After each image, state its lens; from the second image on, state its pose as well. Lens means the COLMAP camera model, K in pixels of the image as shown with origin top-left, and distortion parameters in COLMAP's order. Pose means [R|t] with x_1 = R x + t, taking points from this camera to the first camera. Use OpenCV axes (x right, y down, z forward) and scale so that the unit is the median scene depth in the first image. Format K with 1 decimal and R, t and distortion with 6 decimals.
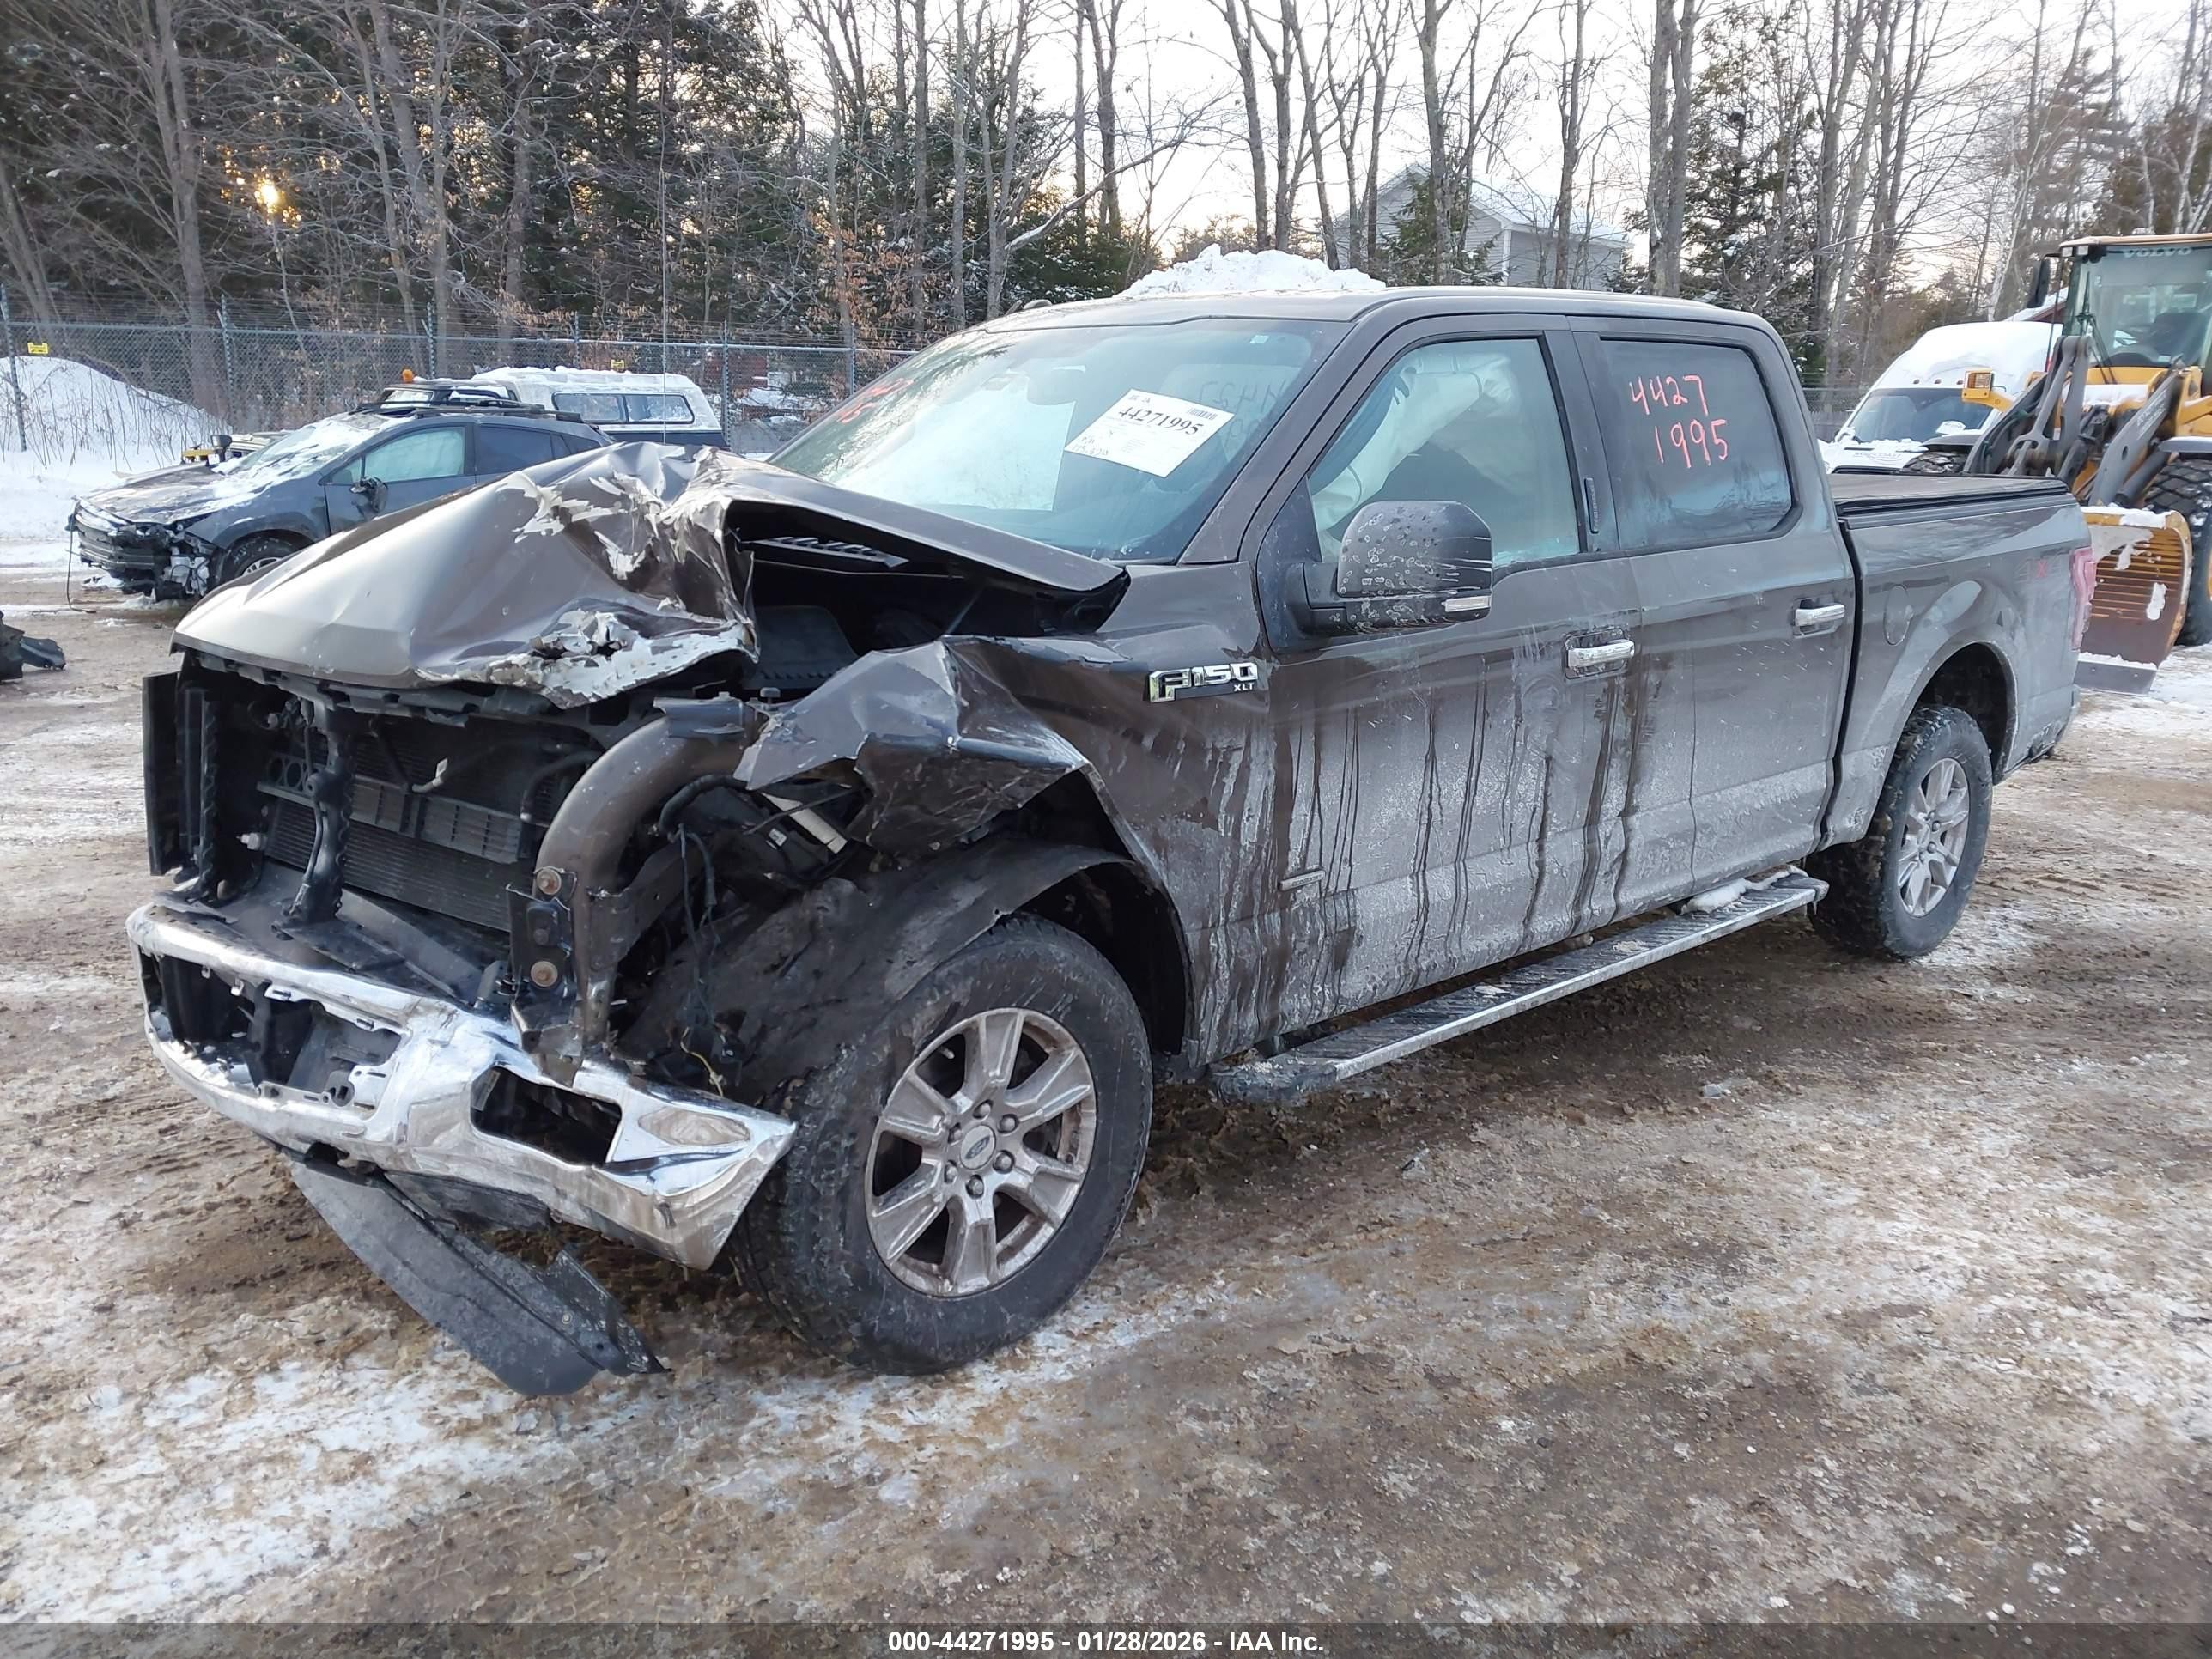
lens RADIAL K [[1718.4, 0, 1094.6], [0, 1718.4, 839.9], [0, 0, 1]] dist [0.037464, -0.041181]
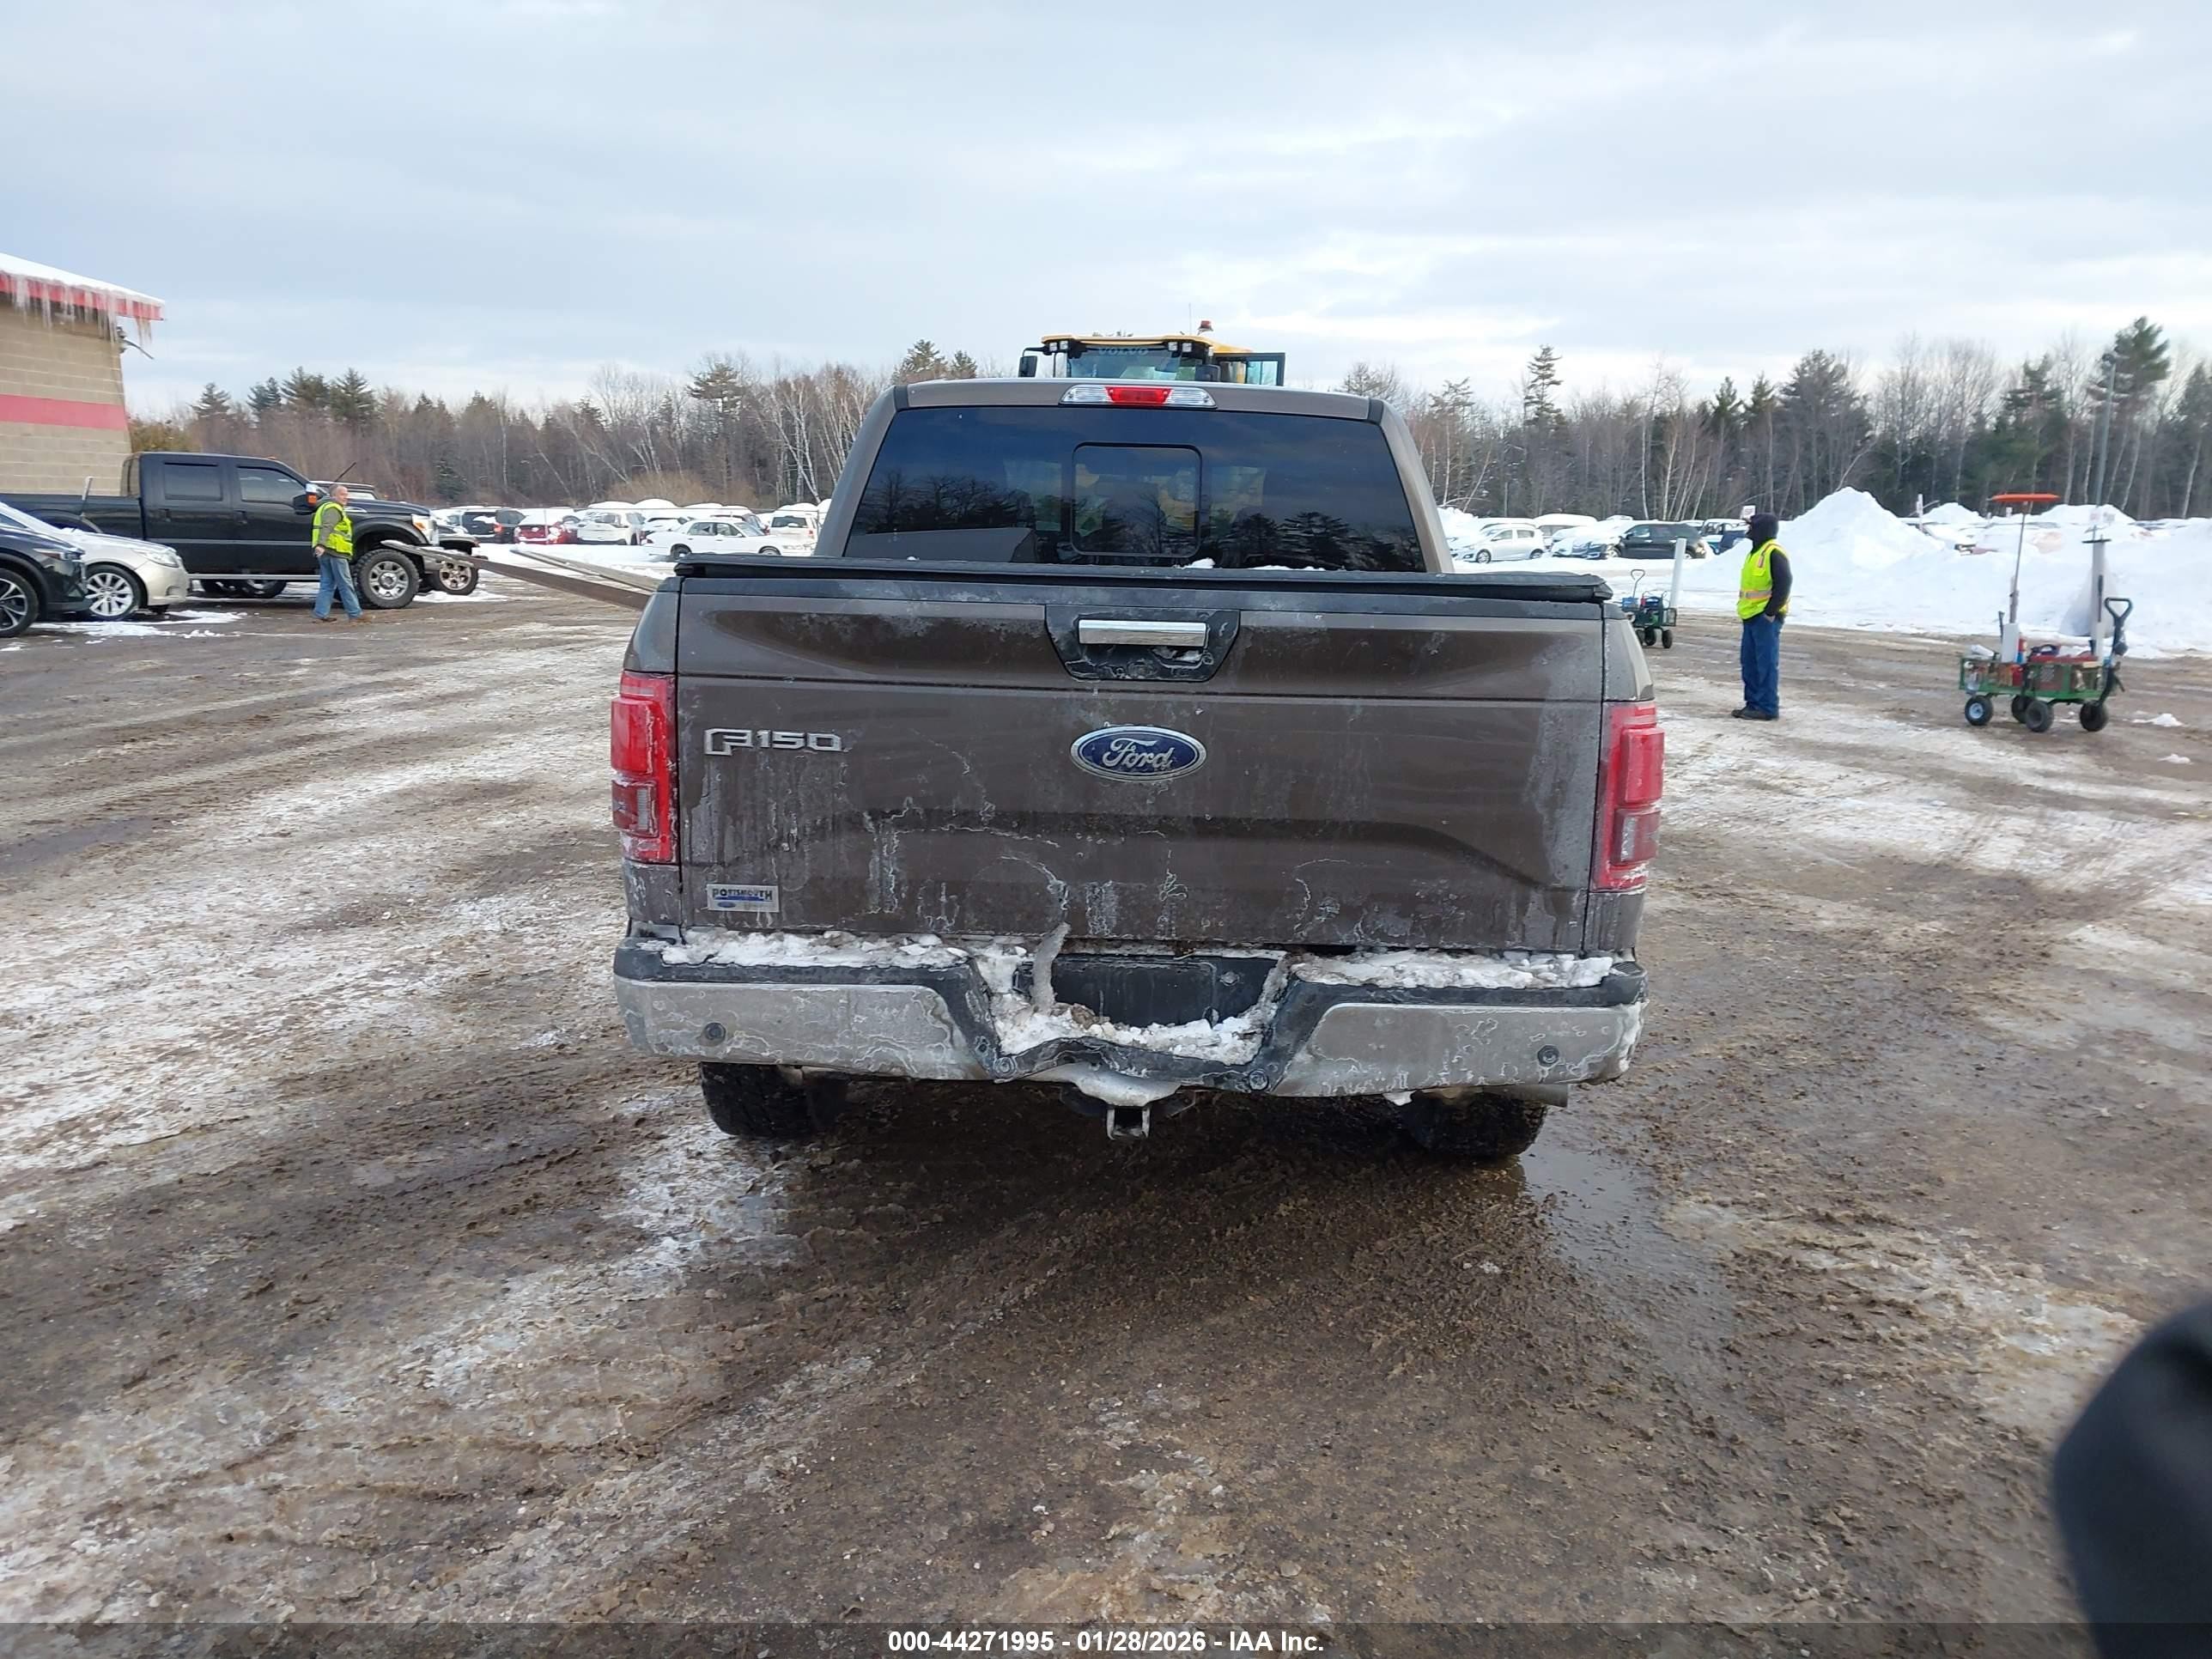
lens RADIAL K [[1718.4, 0, 1132.7], [0, 1718.4, 832.8], [0, 0, 1]] dist [0.037464, -0.041181]
pose [[-0.656178, 0.101996, -0.747681, 1.498551], [-0.210558, 0.926722, 0.311211, -0.550955], [0.724634, 0.361640, -0.586619, 2.467605]]
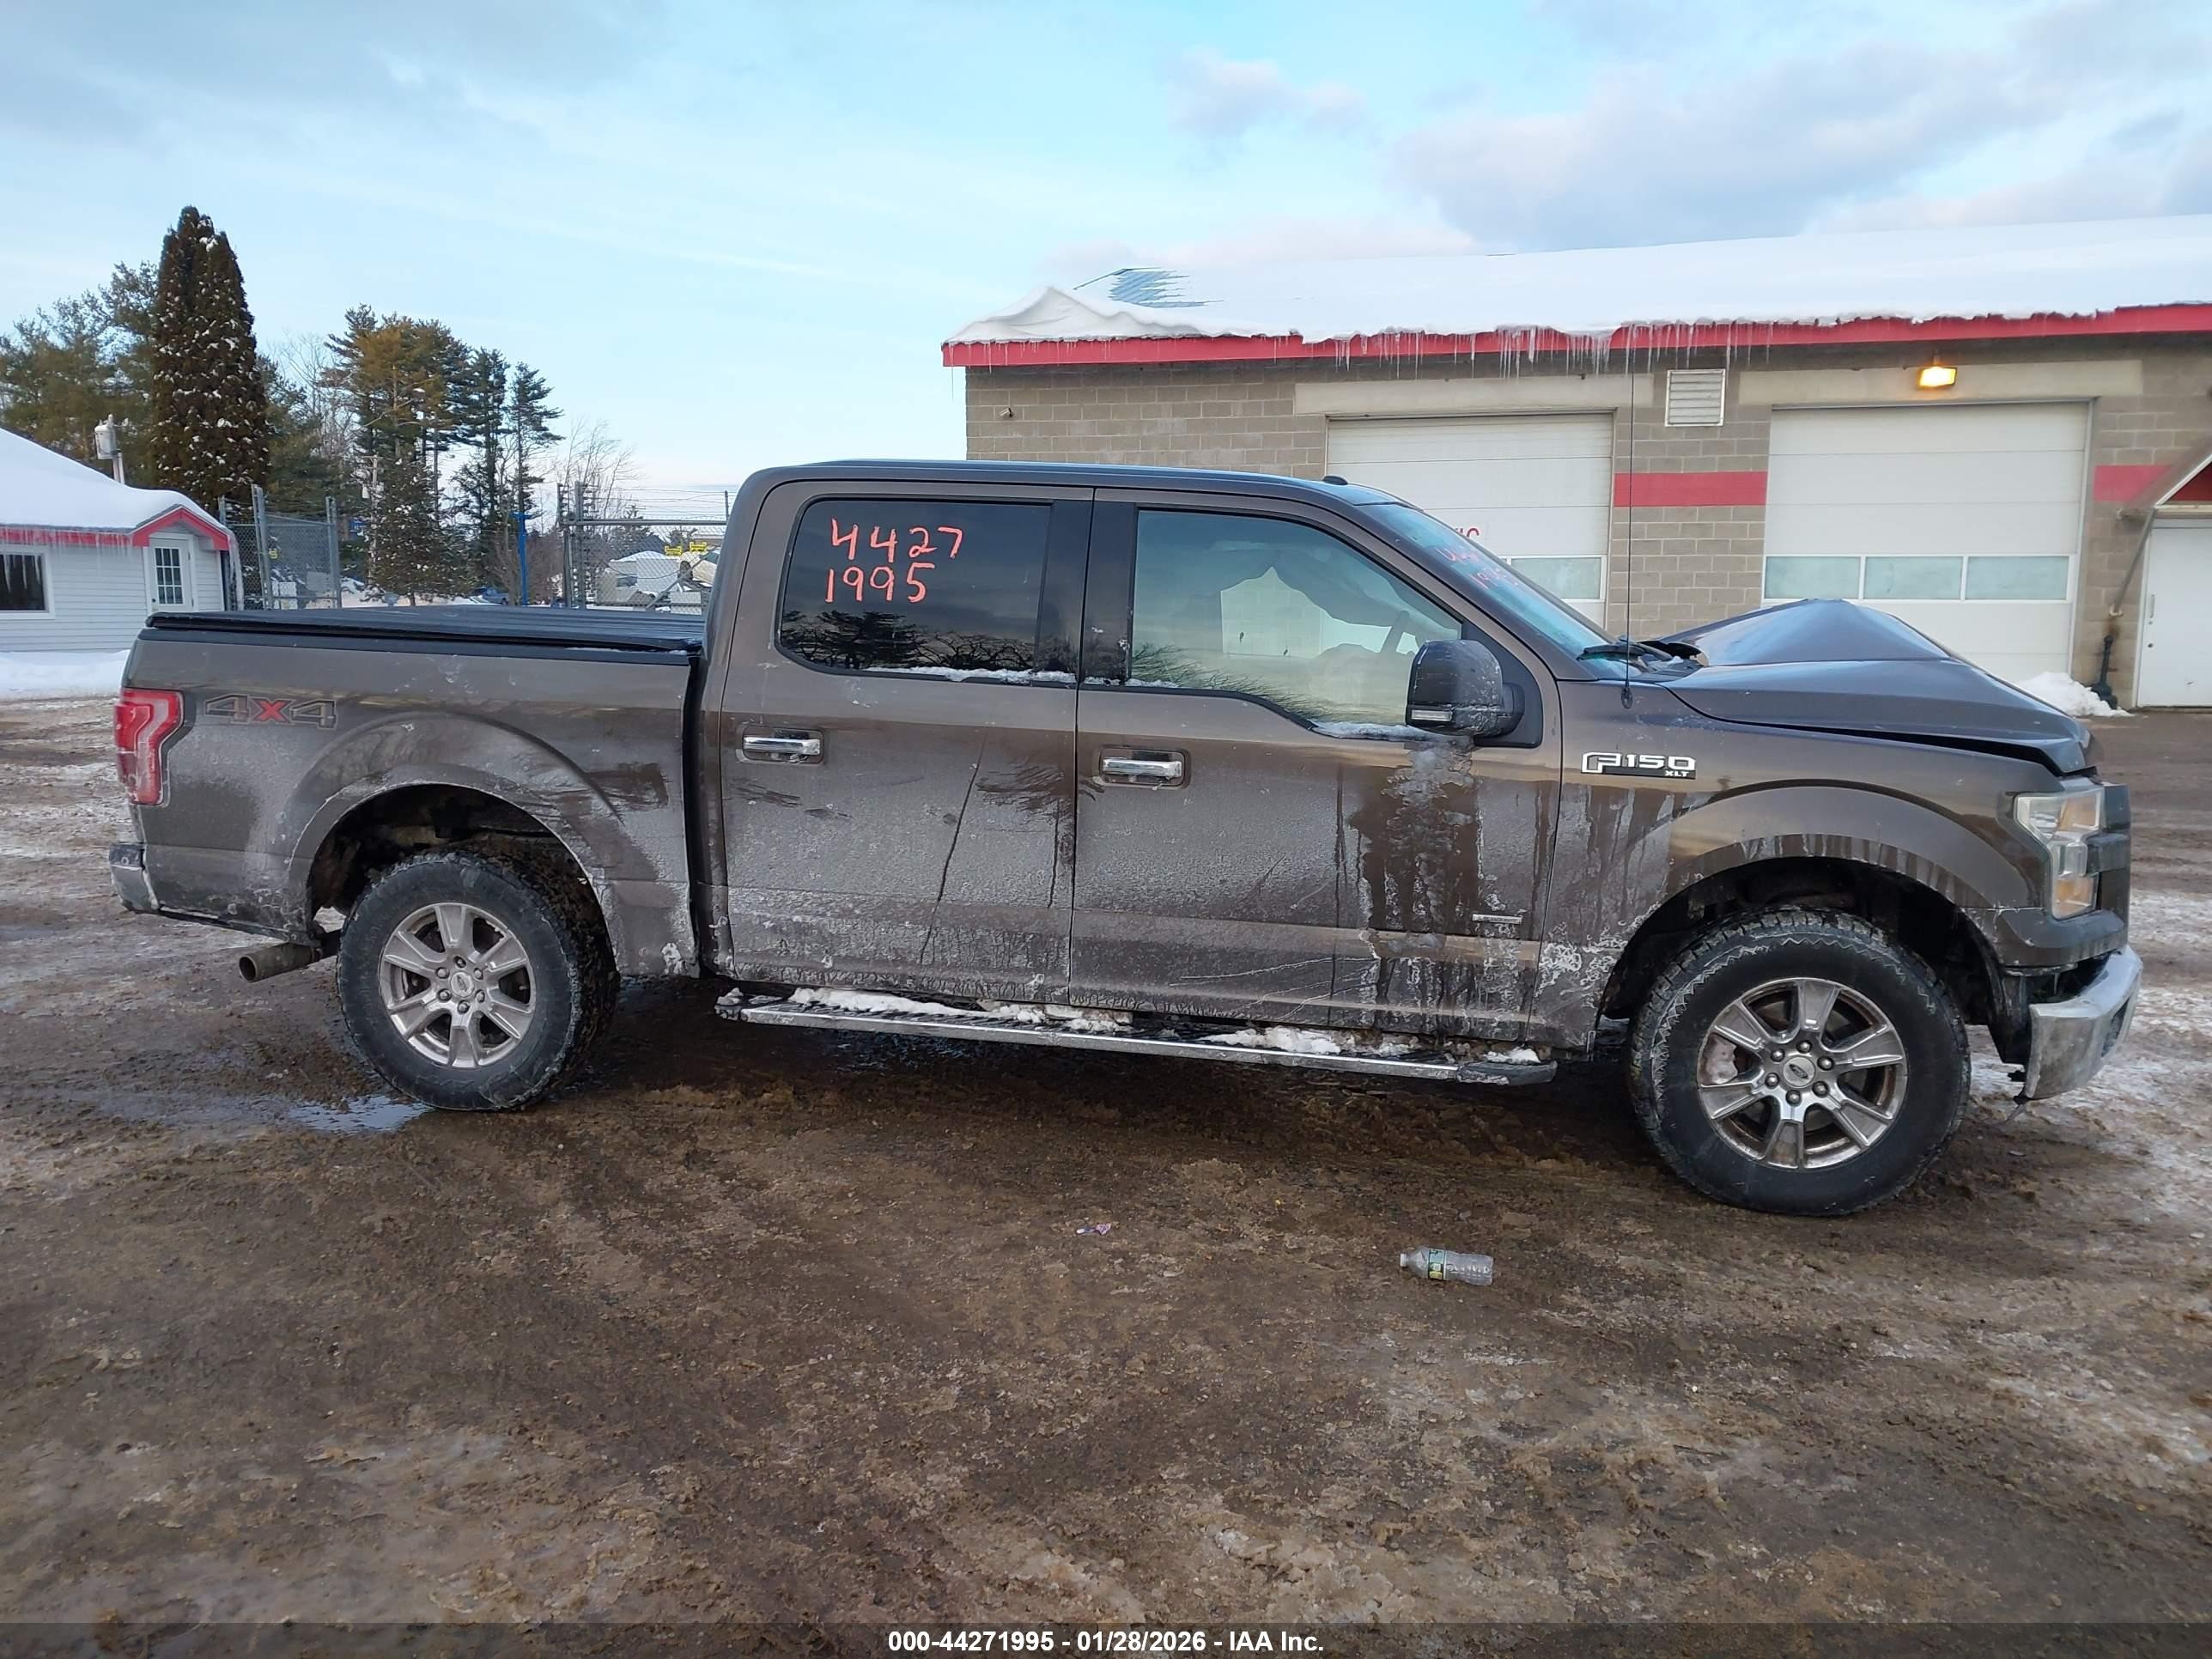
lens RADIAL K [[1718.4, 0, 1102.5], [0, 1718.4, 848.6], [0, 0, 1]] dist [0.037464, -0.041181]
pose [[-0.609890, -0.147610, 0.778618, -1.104625], [0.166677, 0.936631, 0.308124, -0.581237], [-0.774760, 0.317700, -0.546639, 2.313601]]
